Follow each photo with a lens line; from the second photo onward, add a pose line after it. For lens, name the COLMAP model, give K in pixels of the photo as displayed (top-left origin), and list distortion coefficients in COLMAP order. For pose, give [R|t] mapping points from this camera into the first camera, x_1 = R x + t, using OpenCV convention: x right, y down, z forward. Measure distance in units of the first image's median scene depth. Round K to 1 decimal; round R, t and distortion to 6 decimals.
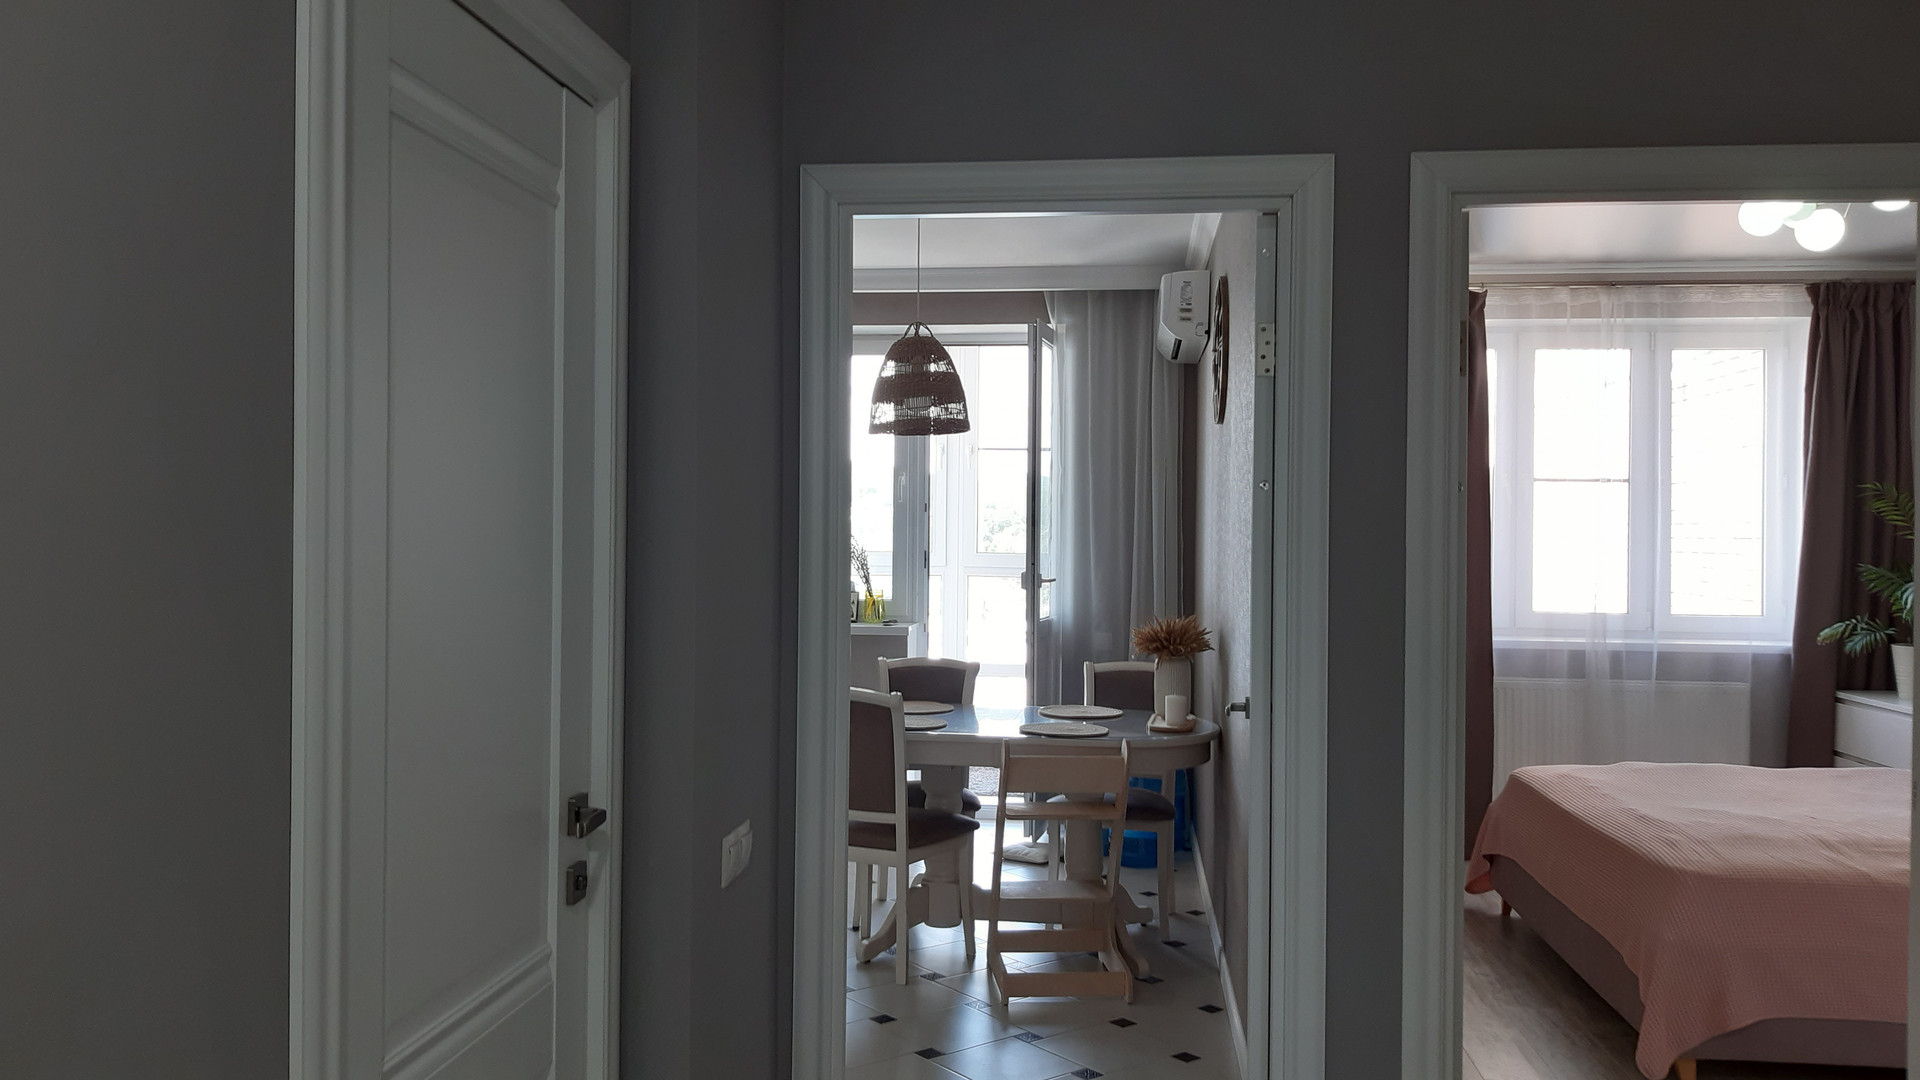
lens RADIAL K [[1477.2, 0, 966.2], [0, 1477.2, 539.7], [0, 0, 1]] dist [0.071901, 0.000433]
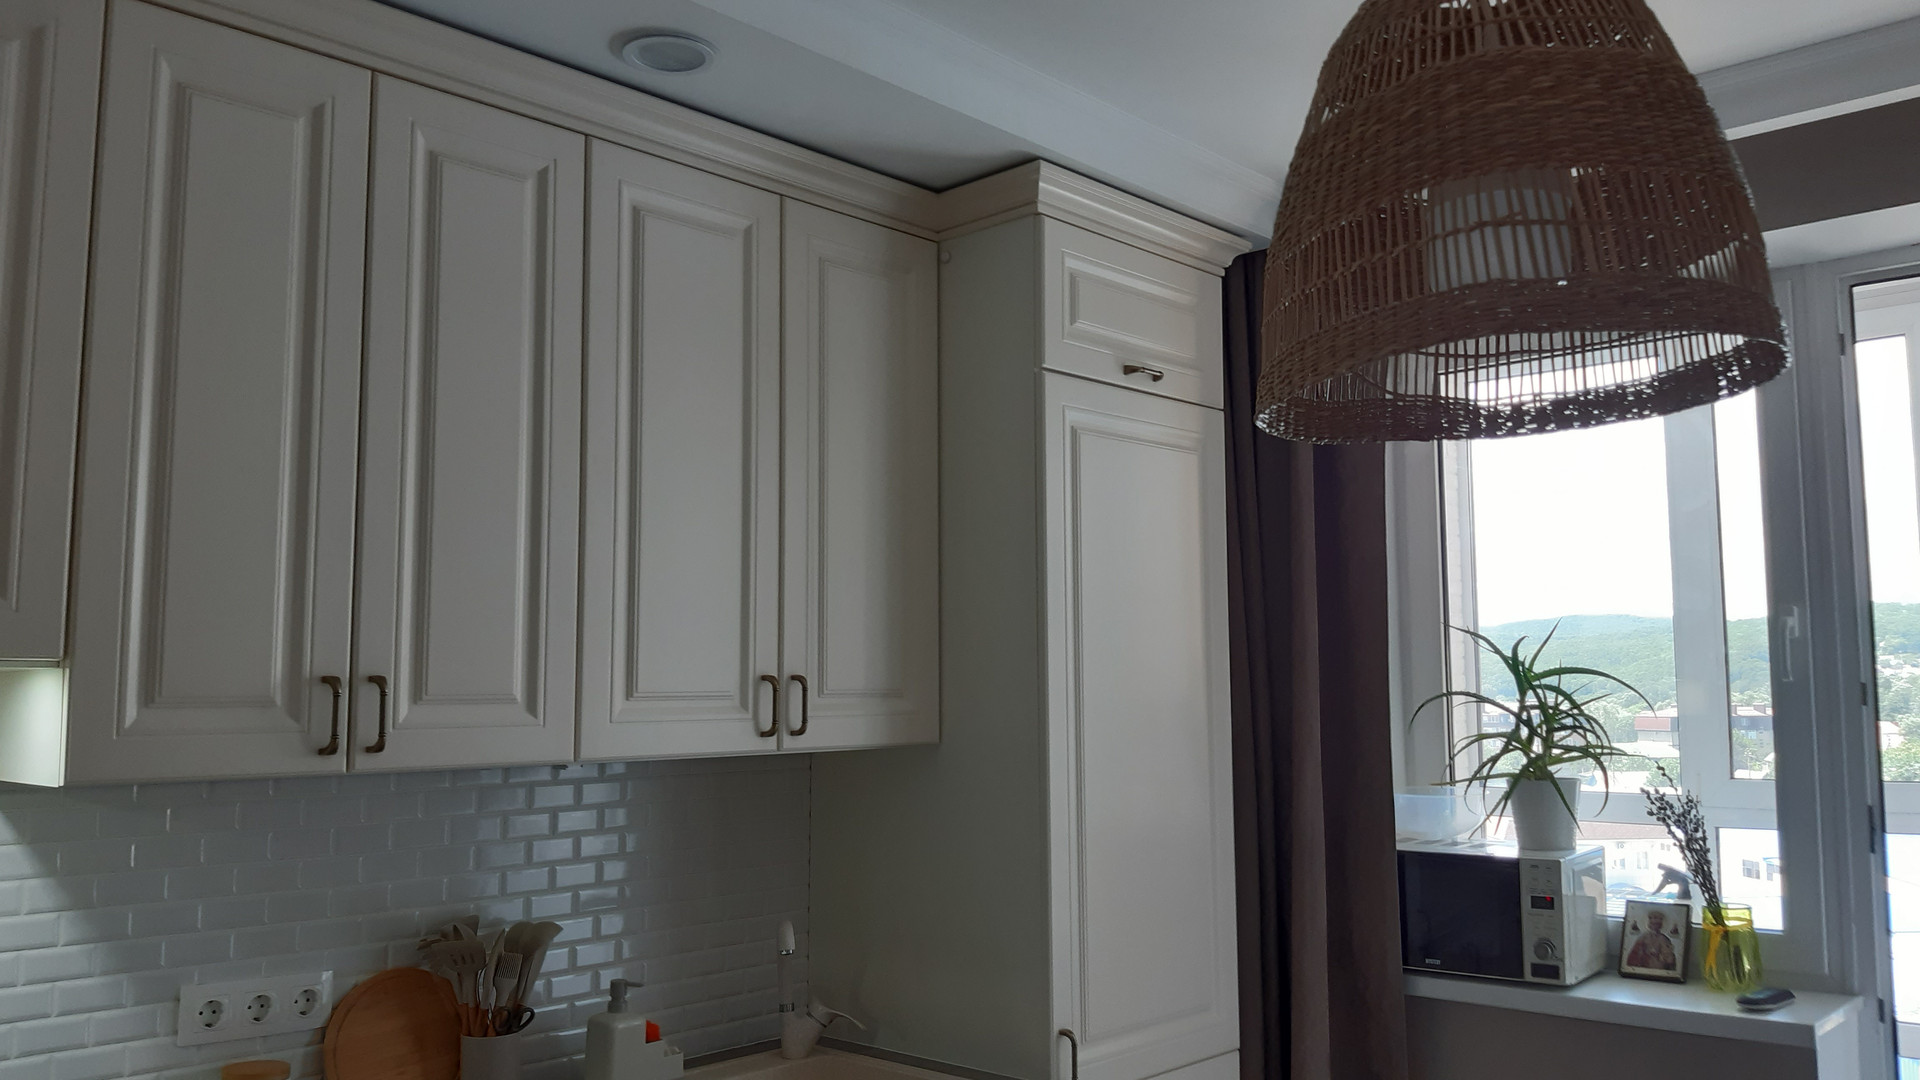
lens RADIAL K [[1528.1, 0, 955.7], [0, 1528.1, 536.7], [0, 0, 1]] dist [0.051217, -0.097799]
pose [[0.803947, -0.079143, -0.589411, 0.030849], [0.012683, 0.993162, -0.116056, -0.025255], [0.594565, 0.085827, 0.799453, 0.710938]]
